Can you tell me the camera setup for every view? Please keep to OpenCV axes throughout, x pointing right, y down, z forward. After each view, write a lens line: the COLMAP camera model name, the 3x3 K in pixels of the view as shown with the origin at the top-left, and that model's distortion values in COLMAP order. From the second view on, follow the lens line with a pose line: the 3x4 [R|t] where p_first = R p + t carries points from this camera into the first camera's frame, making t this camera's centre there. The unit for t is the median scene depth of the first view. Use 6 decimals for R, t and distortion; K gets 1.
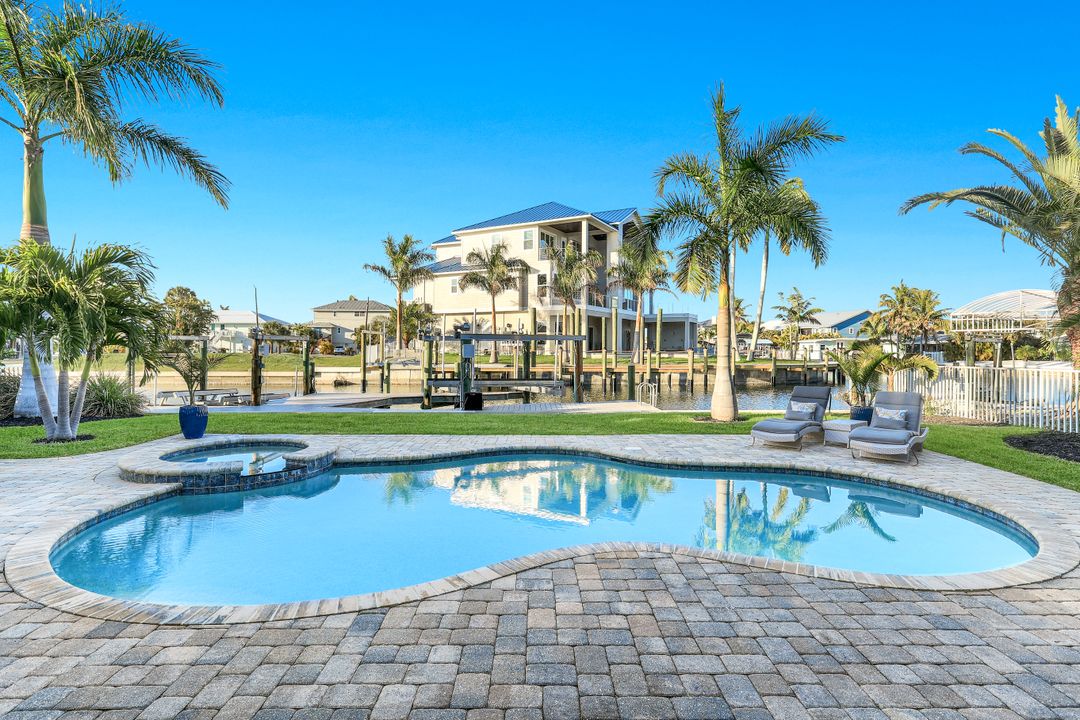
lens RADIAL K [[552.9, 0, 544.3], [0, 552.9, 351.9], [0, 0, 1]] dist [0.004273, 0.001859]
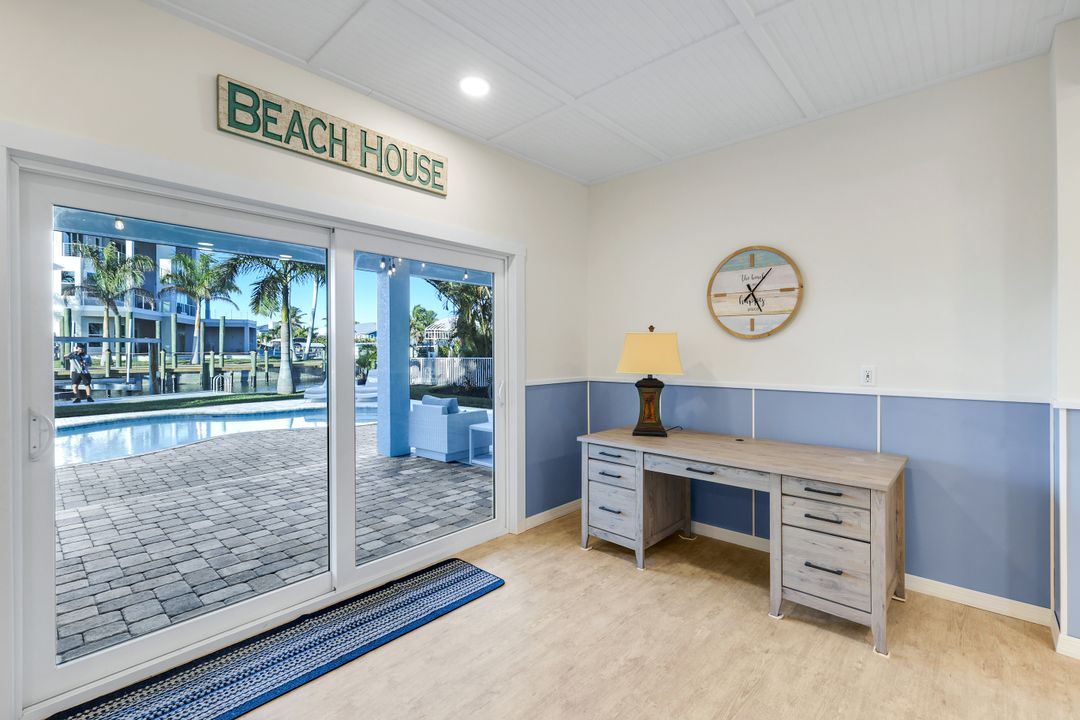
lens RADIAL K [[476.2, 0, 545.1], [0, 476.2, 355.9], [0, 0, 1]] dist [-0.003105, 0.000911]
pose [[0.681278, -0.013952, 0.731892, -0.057287], [0.010716, 0.999901, 0.009086, 0.003253], [-0.731946, 0.001652, 0.681360, -0.163215]]
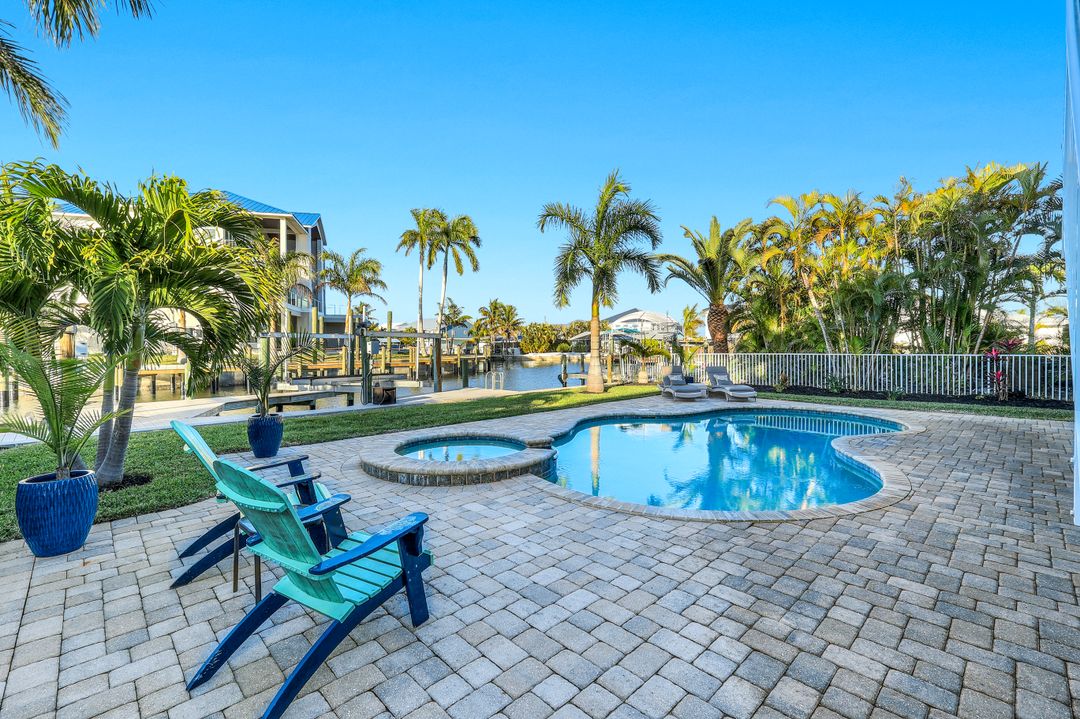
lens RADIAL K [[475.4, 0, 538.7], [0, 475.4, 350.0], [0, 0, 1]] dist [0.006793, 0.000486]
pose [[0.723423, -0.010901, 0.690319, -0.234807], [0.010610, 0.999933, 0.004671, 0.001048], [-0.690323, 0.003945, 0.723490, 0.065887]]
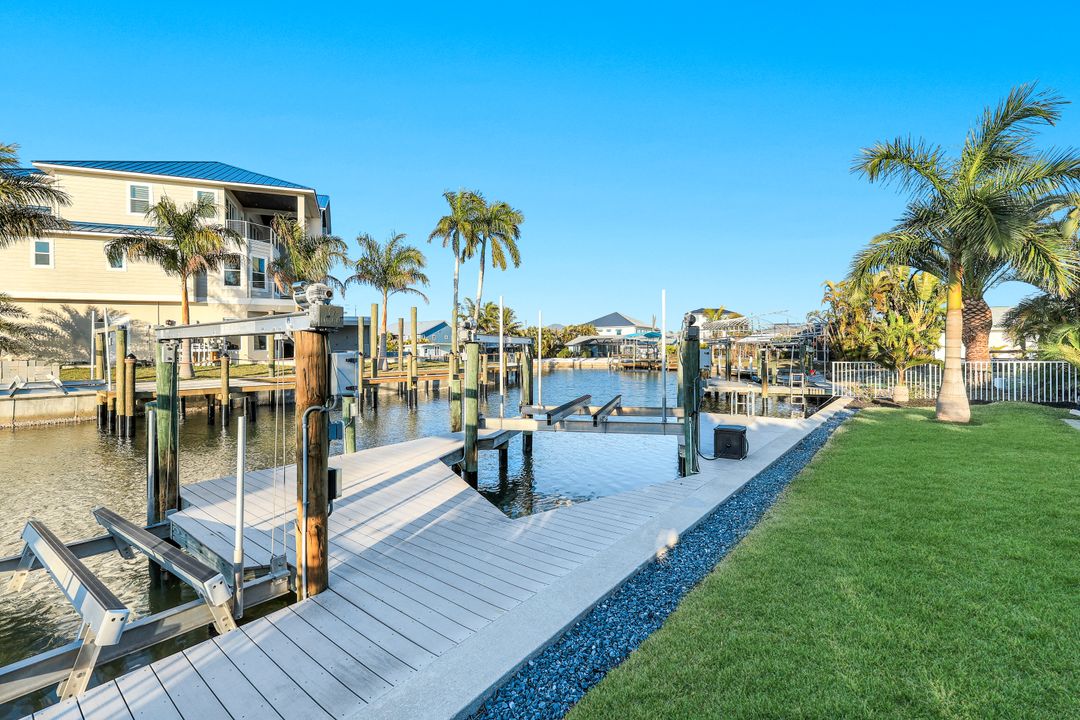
lens RADIAL K [[475.4, 0, 536.2], [0, 475.4, 349.5], [0, 0, 1]] dist [0.006793, 0.000486]
pose [[0.645887, -0.008622, 0.763384, -0.292246], [0.019484, 0.999797, -0.005193, -0.004340], [-0.763184, 0.018228, 0.645924, 0.358570]]
